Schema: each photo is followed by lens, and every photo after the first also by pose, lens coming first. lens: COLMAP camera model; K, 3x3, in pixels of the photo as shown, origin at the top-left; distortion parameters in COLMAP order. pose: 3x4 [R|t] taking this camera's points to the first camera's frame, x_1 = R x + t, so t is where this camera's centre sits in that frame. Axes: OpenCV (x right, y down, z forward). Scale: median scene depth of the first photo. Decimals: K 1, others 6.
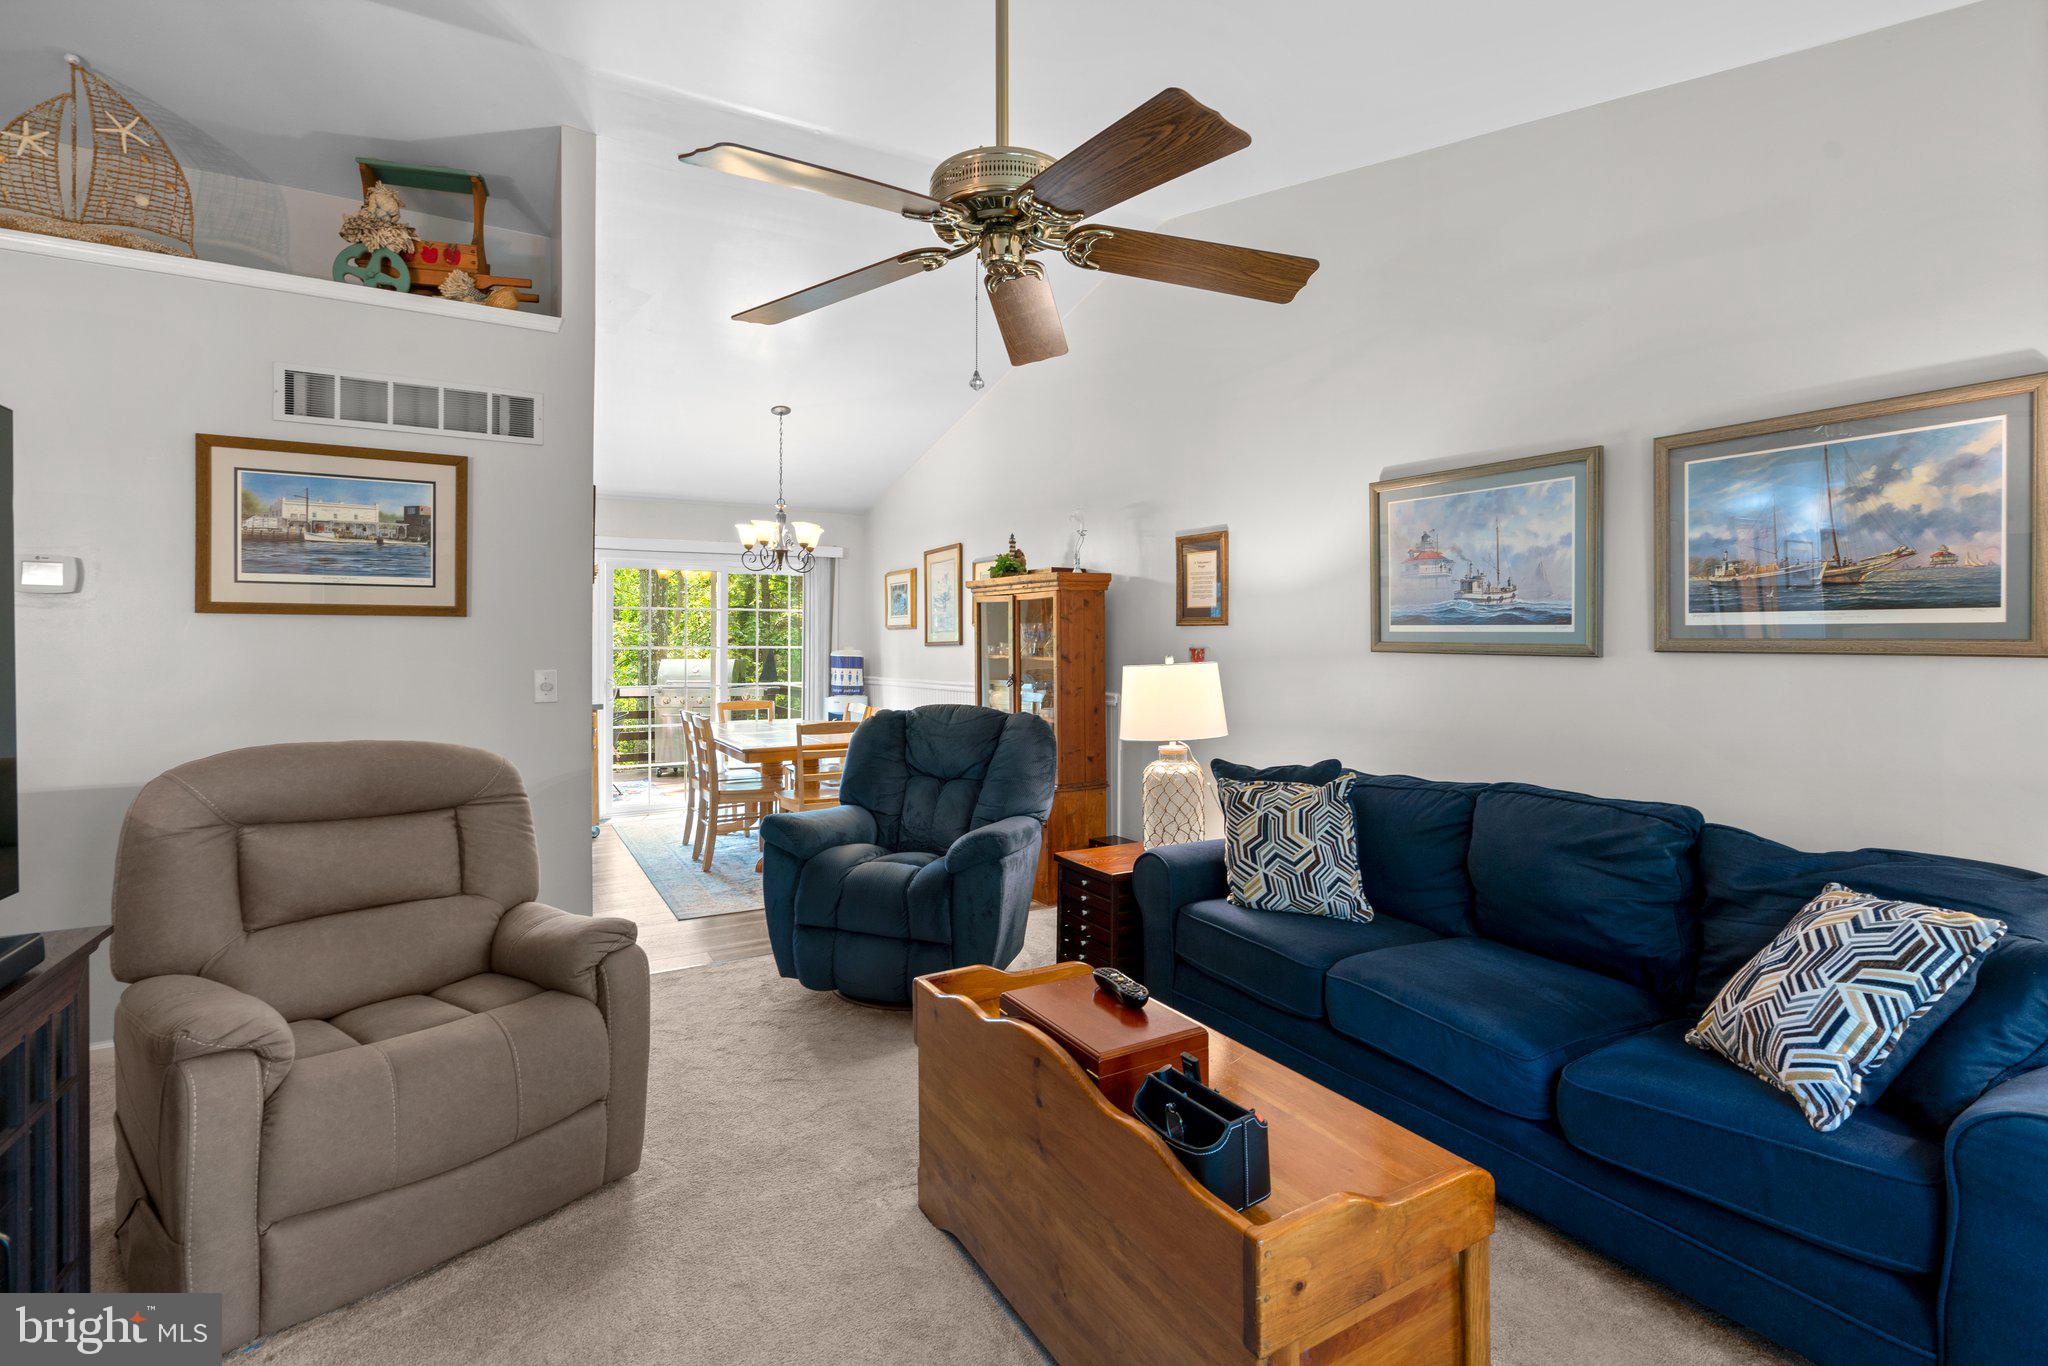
lens RADIAL K [[924.4, 0, 1004.2], [0, 924.4, 643.1], [0, 0, 1]] dist [-0.005895, 0.003819]
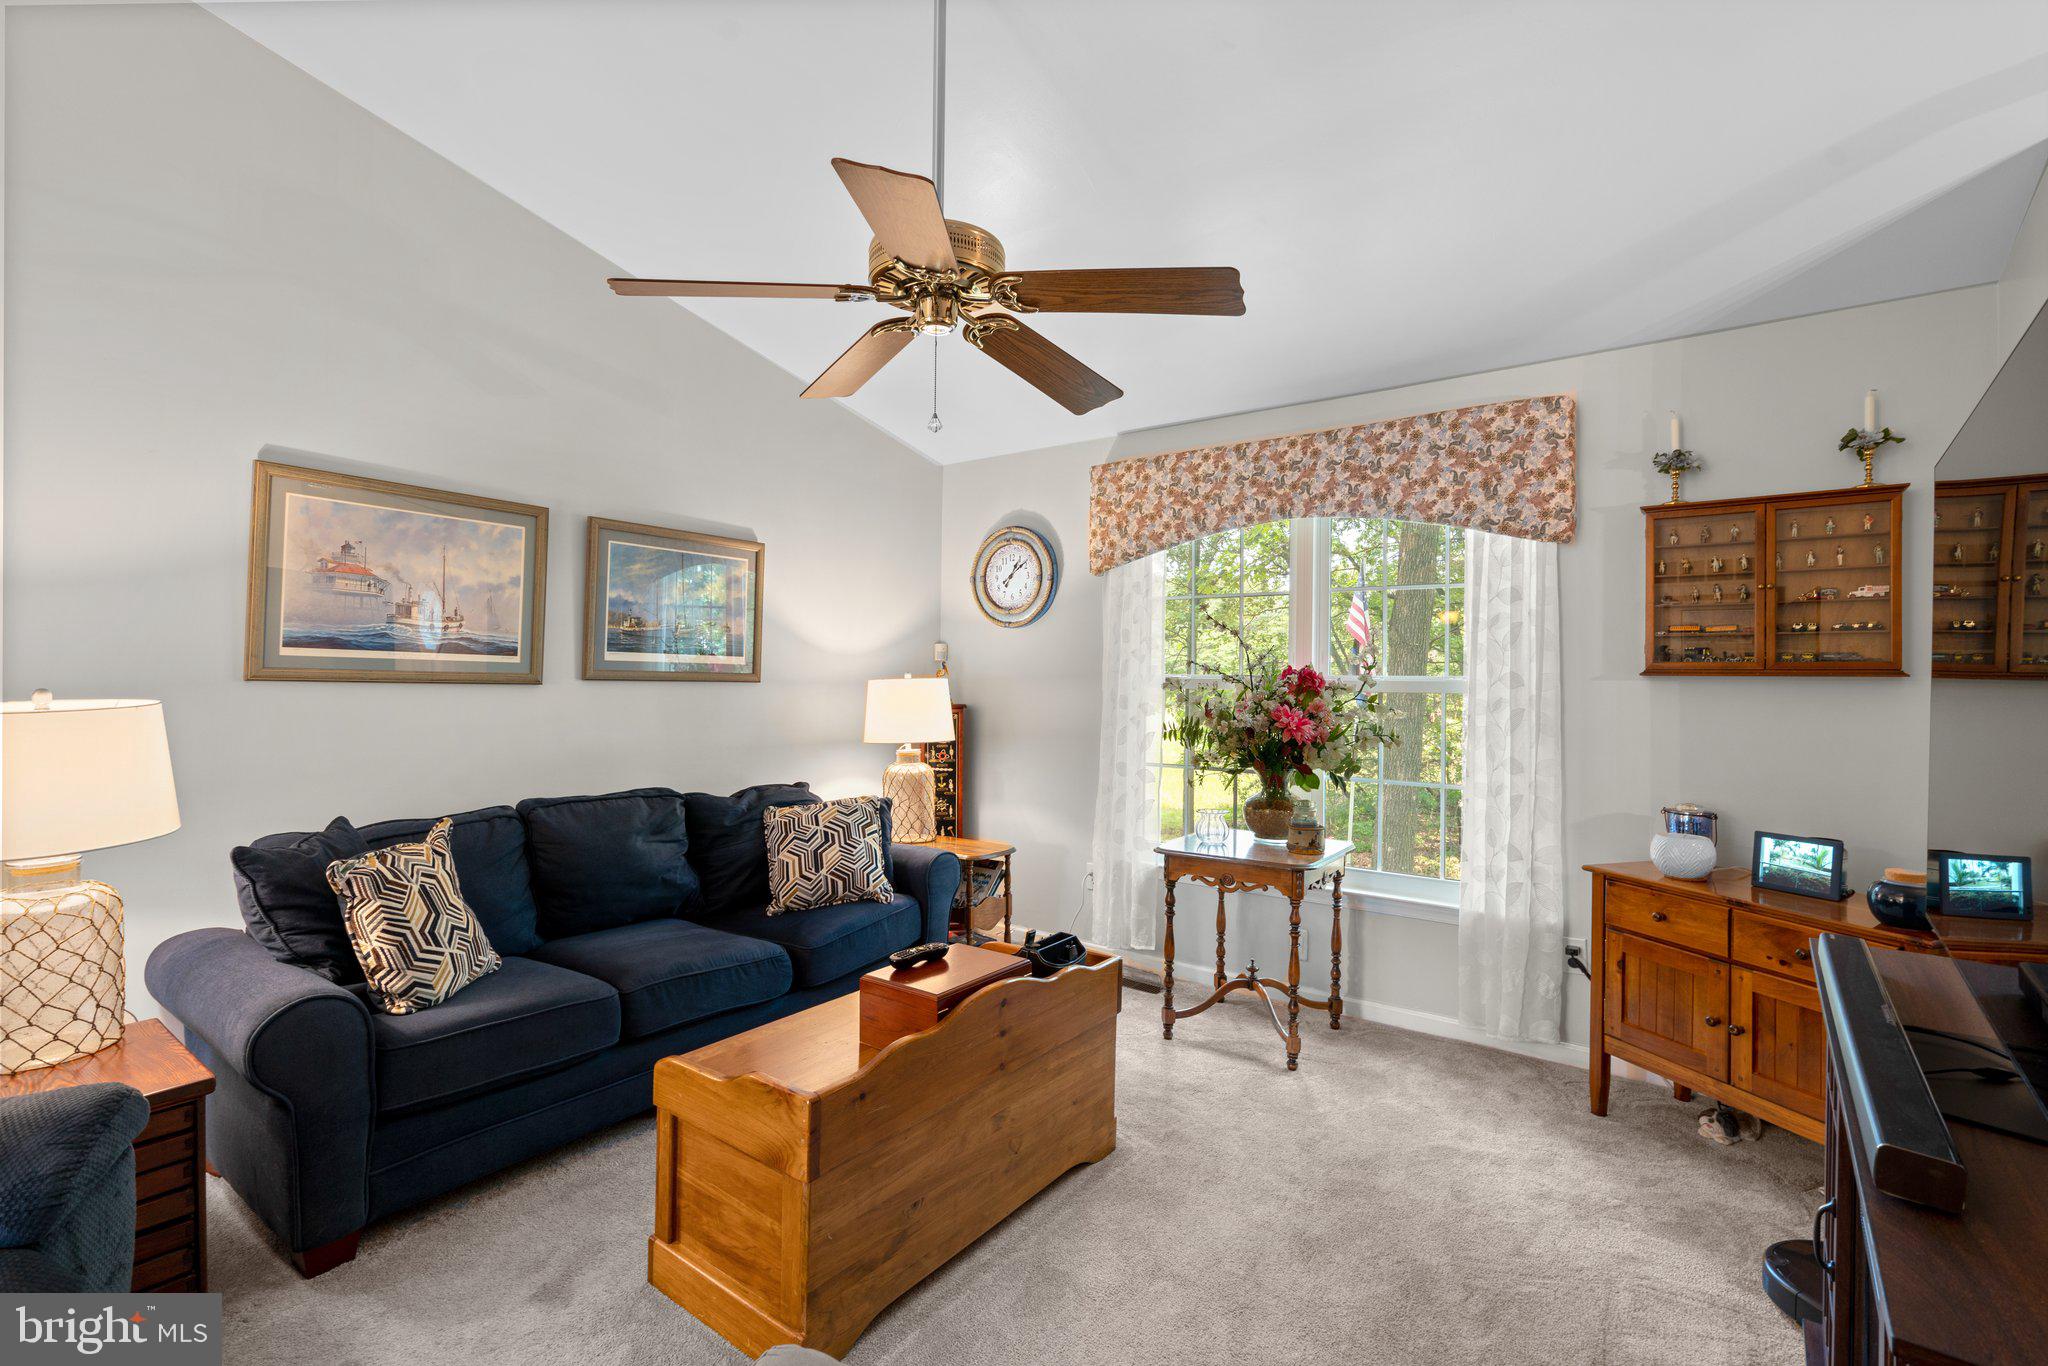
lens RADIAL K [[924.4, 0, 1027.8], [0, 924.4, 679.2], [0, 0, 1]] dist [-0.005895, 0.003819]
pose [[-0.394917, -0.002781, 0.918712, -0.616670], [-0.009353, 0.999956, -0.000994, 0.003112], [-0.918669, -0.008986, -0.394926, 0.791148]]
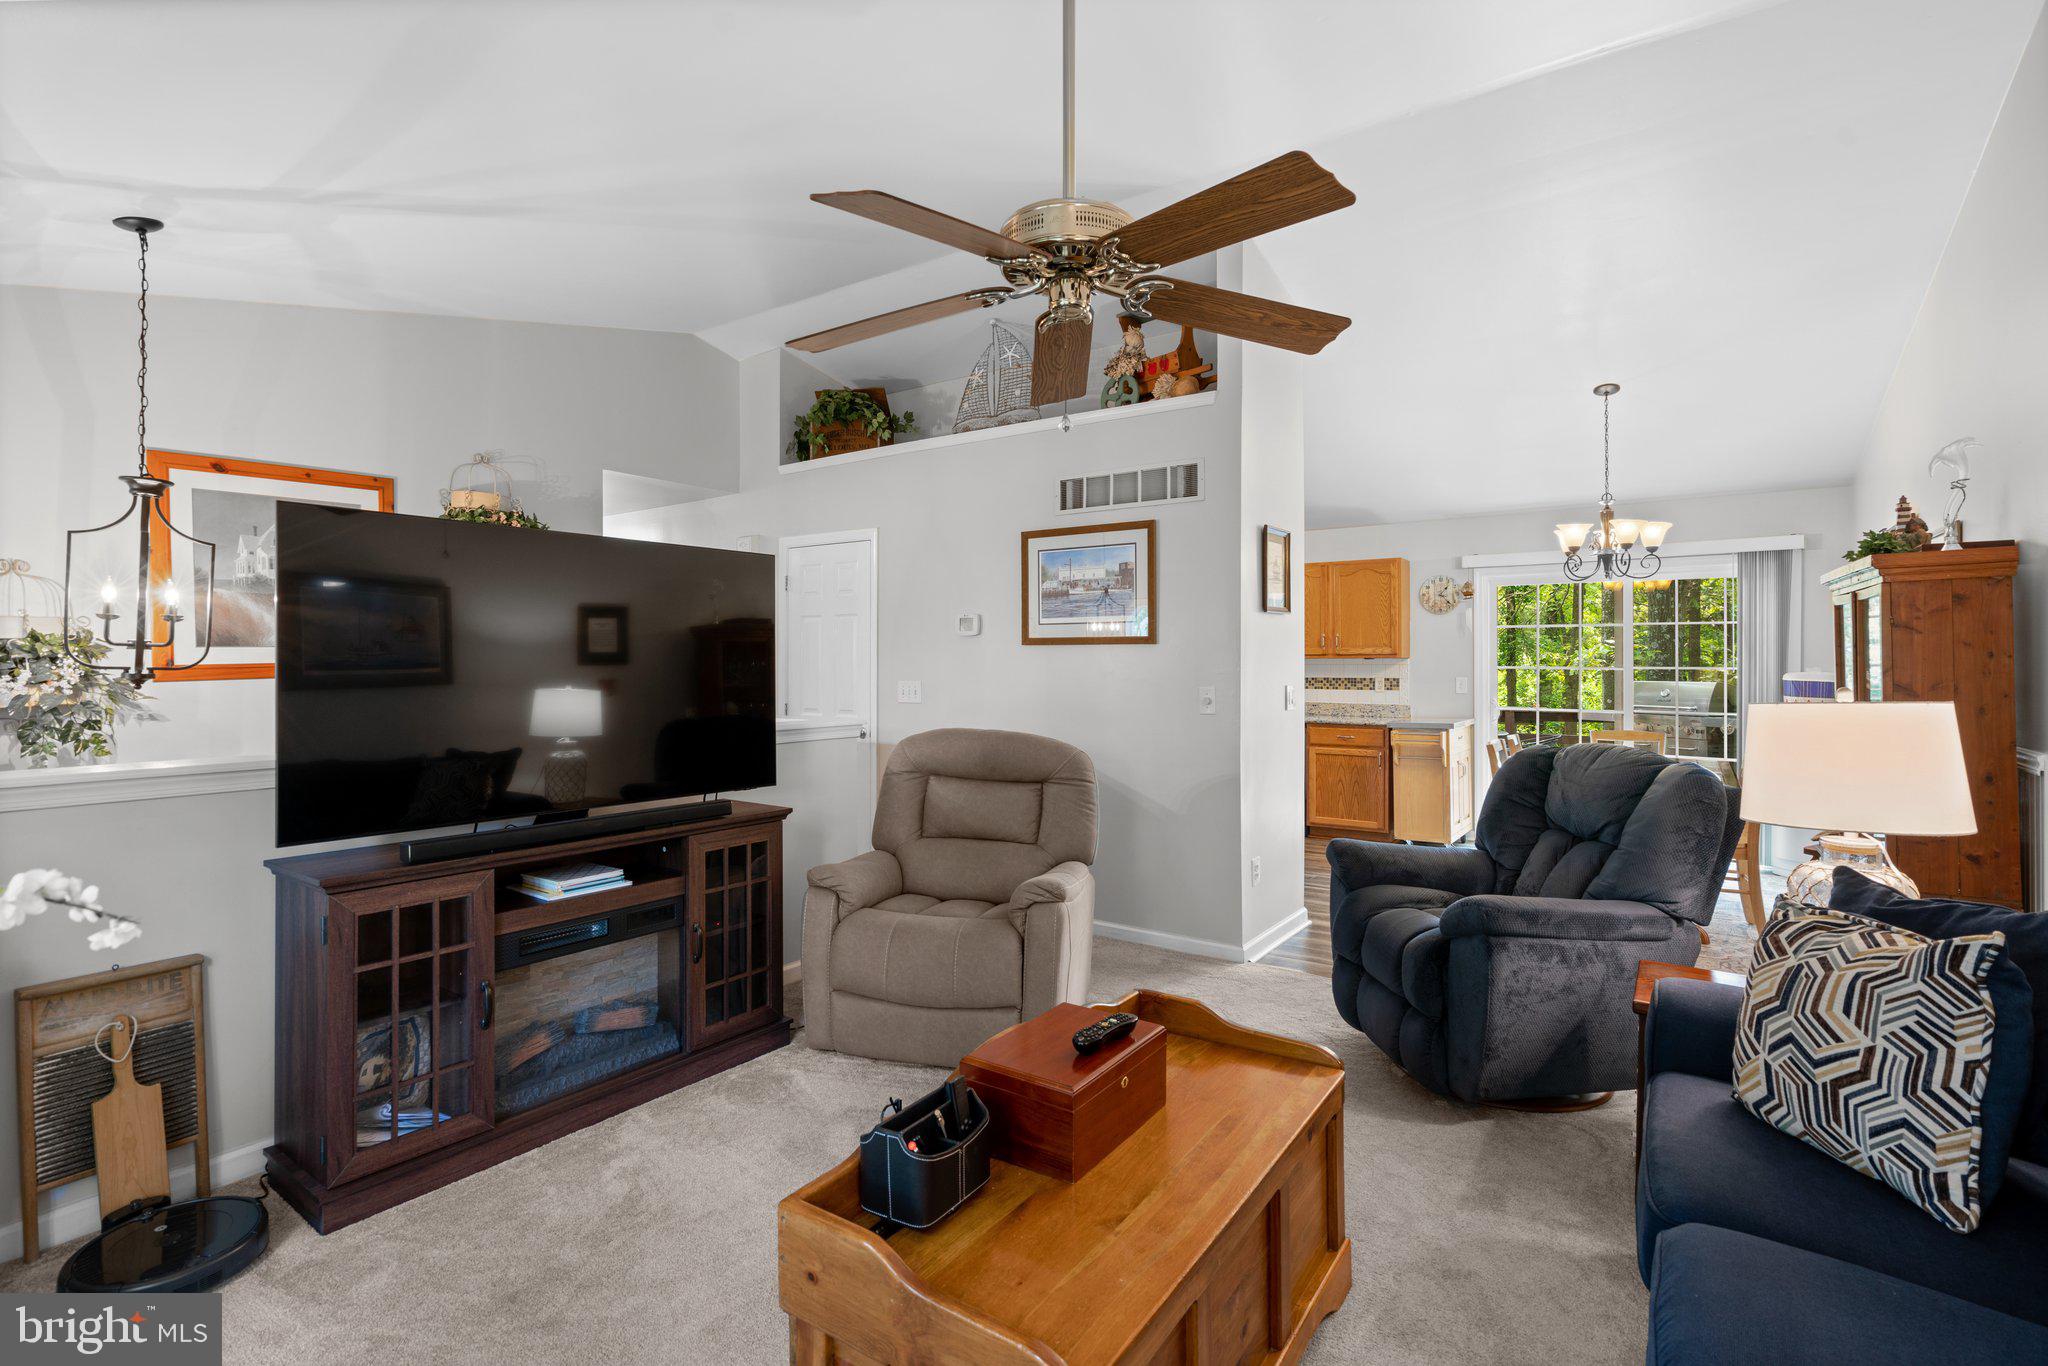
lens RADIAL K [[924.4, 0, 1036.2], [0, 924.4, 655.3], [0, 0, 1]] dist [-0.005895, 0.003819]
pose [[0.457764, -0.005856, -0.889055, 0.547360], [0.001031, 0.999981, -0.006056, -0.005759], [0.889073, 0.001856, 0.457761, 0.294249]]
